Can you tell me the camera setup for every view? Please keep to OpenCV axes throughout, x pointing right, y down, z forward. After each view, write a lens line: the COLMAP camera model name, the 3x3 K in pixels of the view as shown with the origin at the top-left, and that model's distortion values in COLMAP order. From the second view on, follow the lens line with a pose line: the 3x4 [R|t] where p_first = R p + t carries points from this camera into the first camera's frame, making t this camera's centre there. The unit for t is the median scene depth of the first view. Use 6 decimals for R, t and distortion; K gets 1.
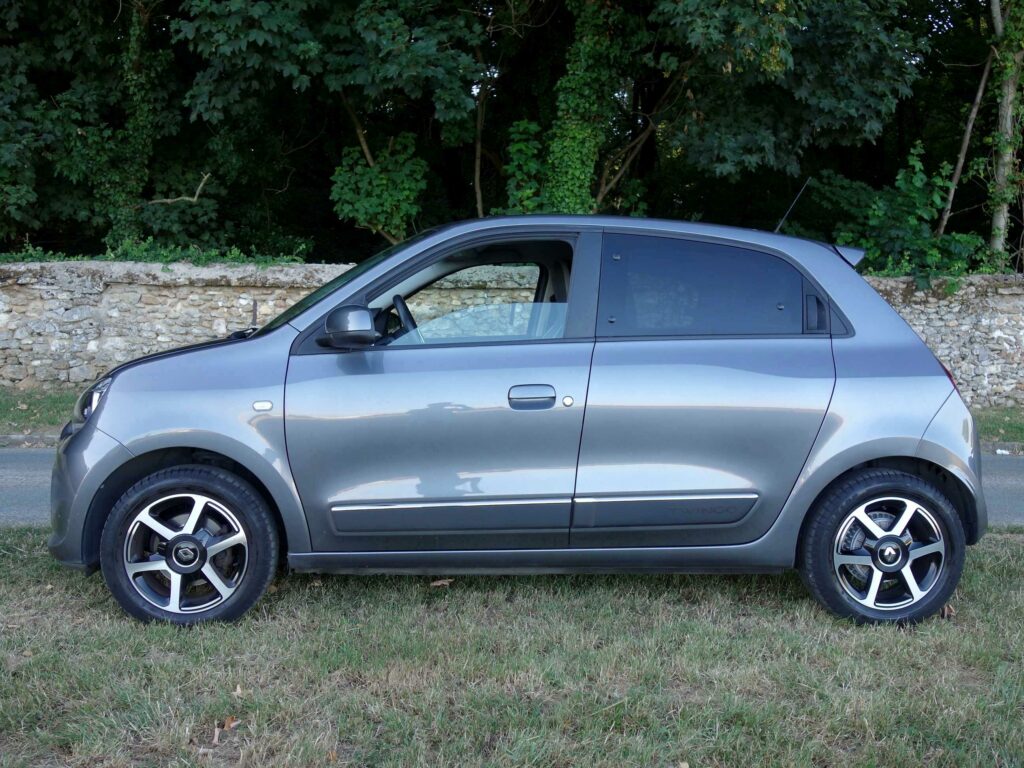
lens RADIAL K [[839.0, 0, 514.3], [0, 839.0, 383.0], [0, 0, 1]] dist [-0.007926, -0.014304]
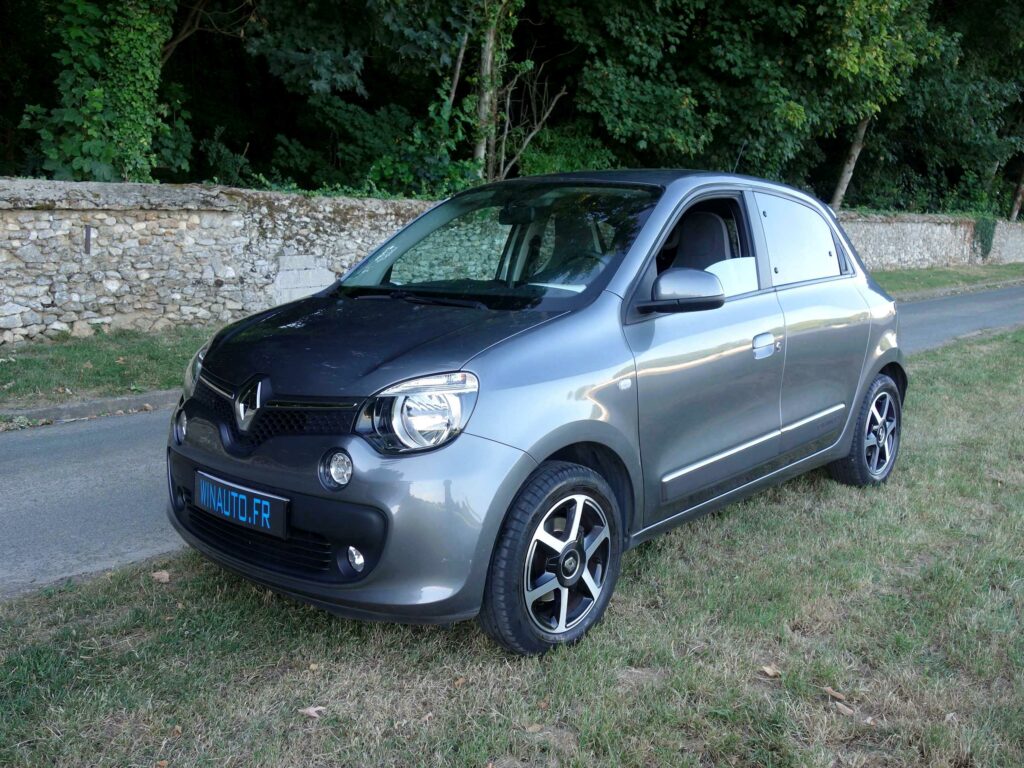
lens RADIAL K [[839.0, 0, 514.0], [0, 839.0, 386.1], [0, 0, 1]] dist [-0.007926, -0.014304]
pose [[0.755286, -0.121351, 0.644063, -0.232842], [0.052195, 0.990725, 0.125459, -0.021642], [-0.653314, -0.061140, 0.754614, 0.093932]]
